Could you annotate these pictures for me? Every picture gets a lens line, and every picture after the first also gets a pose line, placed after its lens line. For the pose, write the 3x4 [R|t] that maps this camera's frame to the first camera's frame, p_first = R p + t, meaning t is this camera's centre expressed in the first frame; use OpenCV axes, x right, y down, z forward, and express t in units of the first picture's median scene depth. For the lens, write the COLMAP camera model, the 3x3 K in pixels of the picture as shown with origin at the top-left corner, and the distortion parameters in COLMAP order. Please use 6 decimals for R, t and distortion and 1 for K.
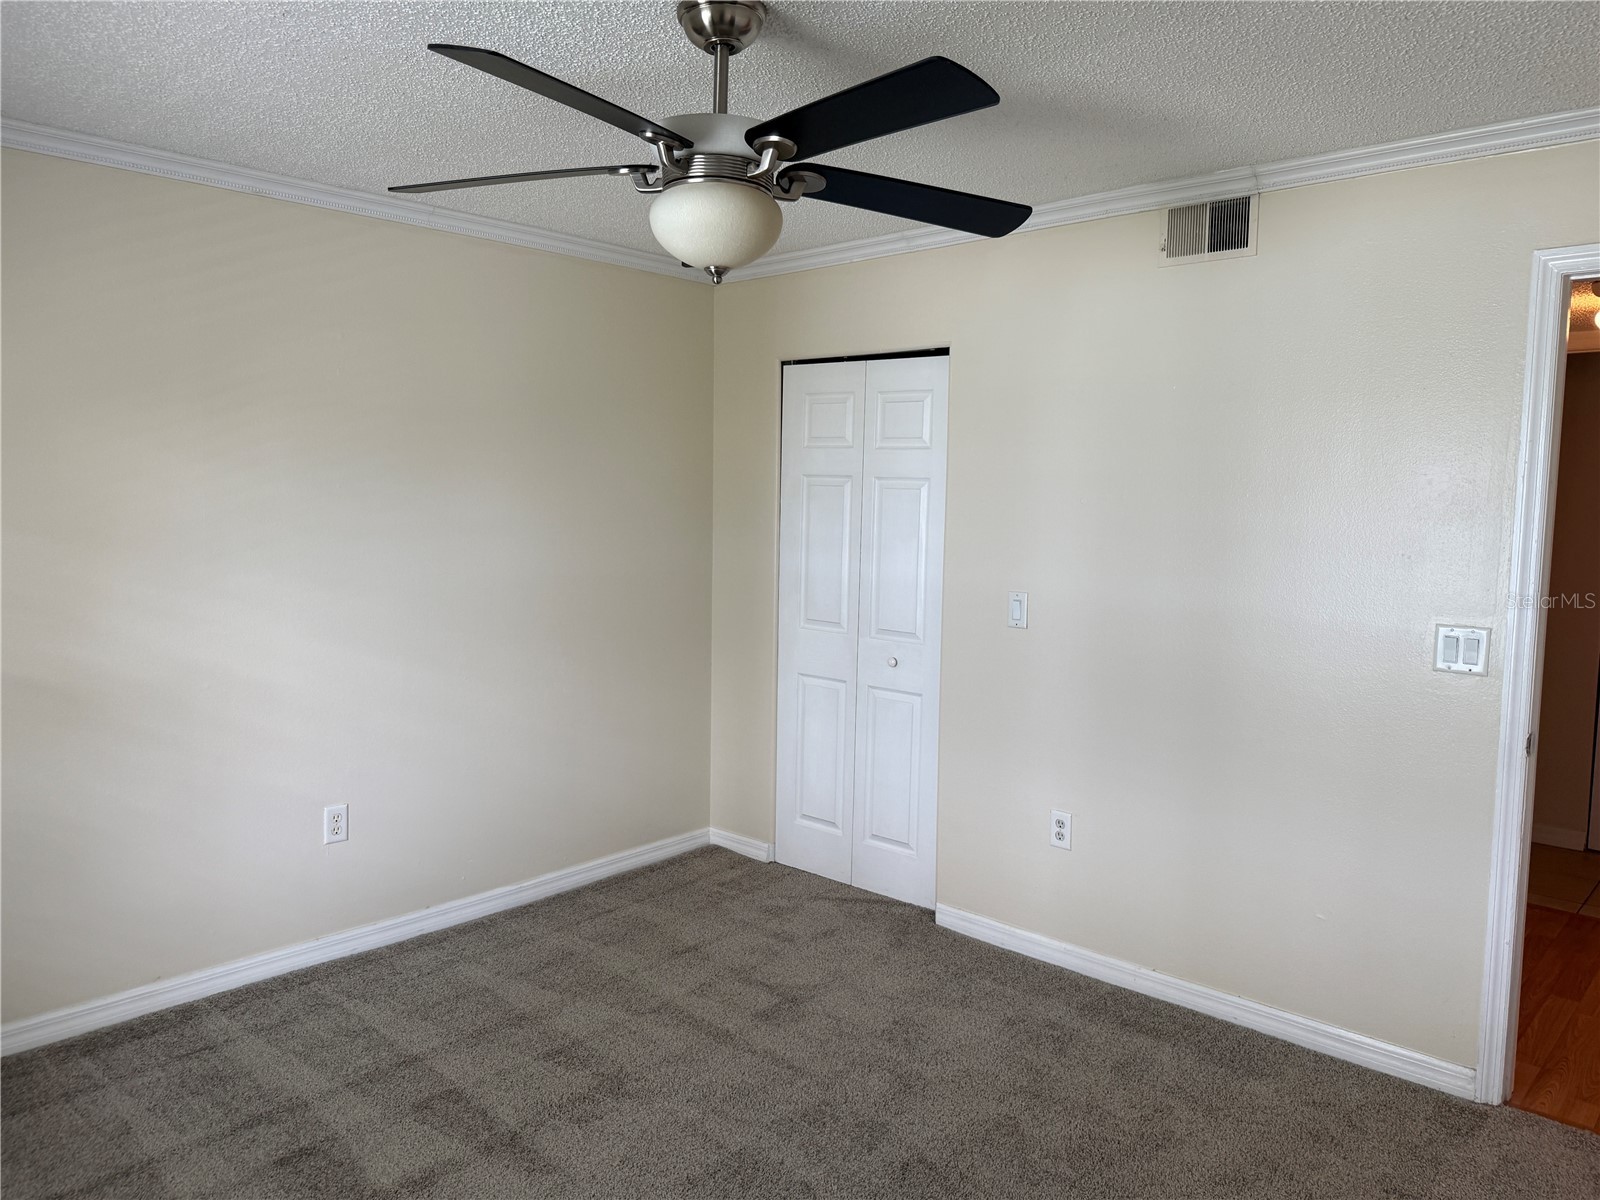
lens RADIAL K [[1104.9, 0, 801.8], [0, 1104.9, 608.4], [0, 0, 1]] dist [0.001741, -0.003335]
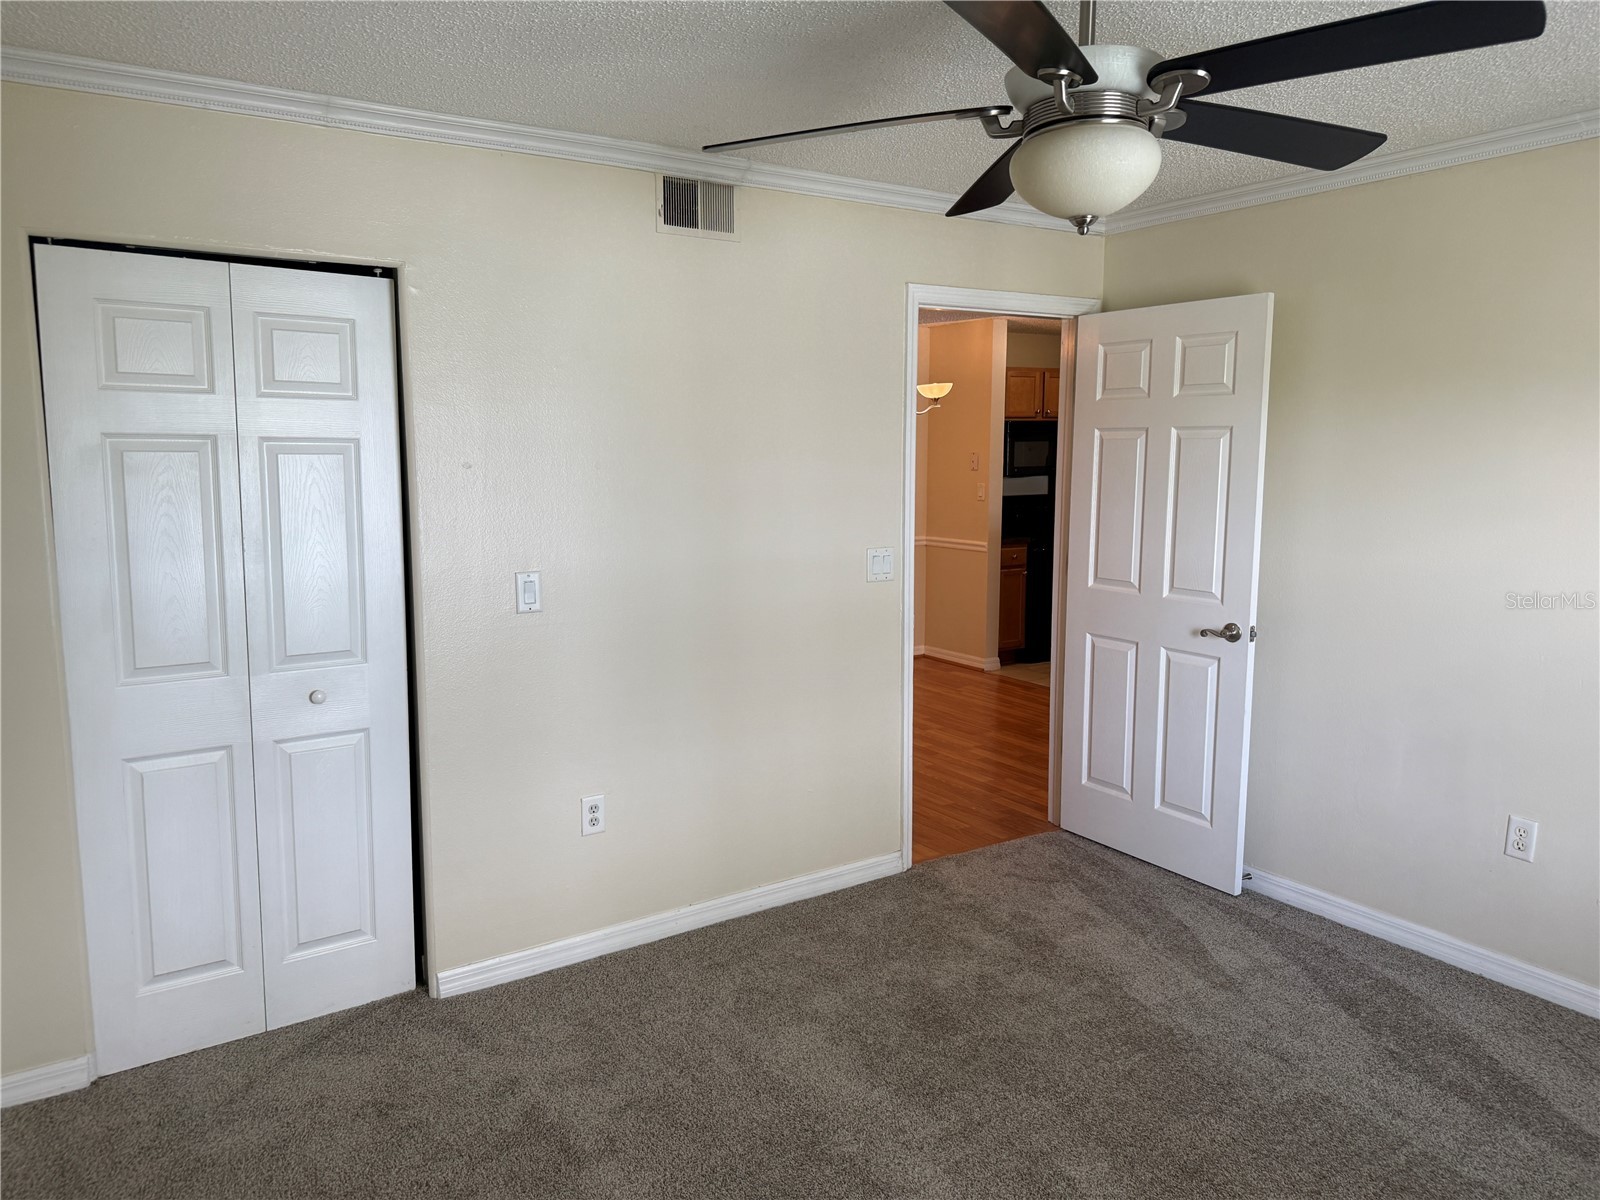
lens RADIAL K [[1104.9, 0, 801.8], [0, 1104.9, 608.4], [0, 0, 1]] dist [0.001741, -0.003335]
pose [[0.226565, -0.151754, 0.962101, -0.725470], [0.110059, 0.985450, 0.129519, -0.091140], [-0.967758, 0.076543, 0.239970, 0.703695]]
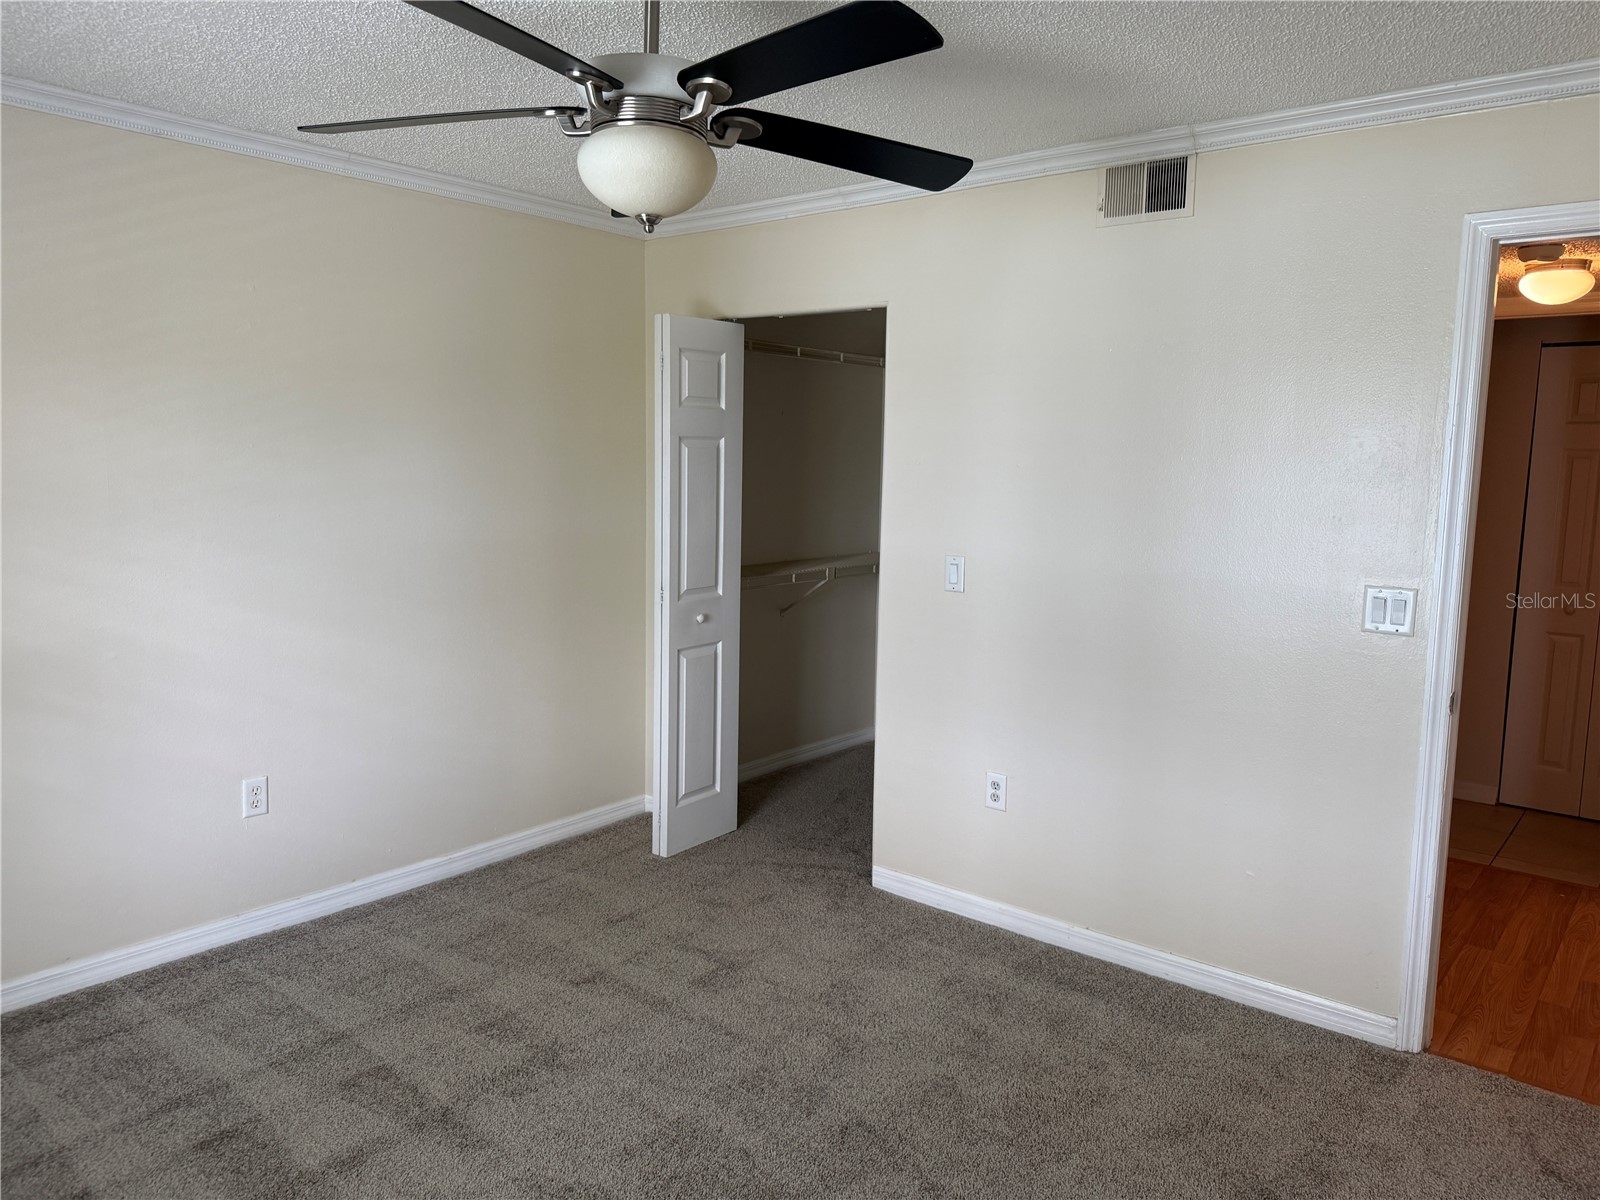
lens RADIAL K [[1096.6, 0, 804.4], [0, 1096.6, 603.4], [0, 0, 1]] dist [0.015770, -0.022502]
pose [[0.998009, -0.004558, 0.062908, -0.002506], [0.002843, 0.999623, 0.027322, 0.001425], [-0.063008, -0.027088, 0.997645, 0.020935]]
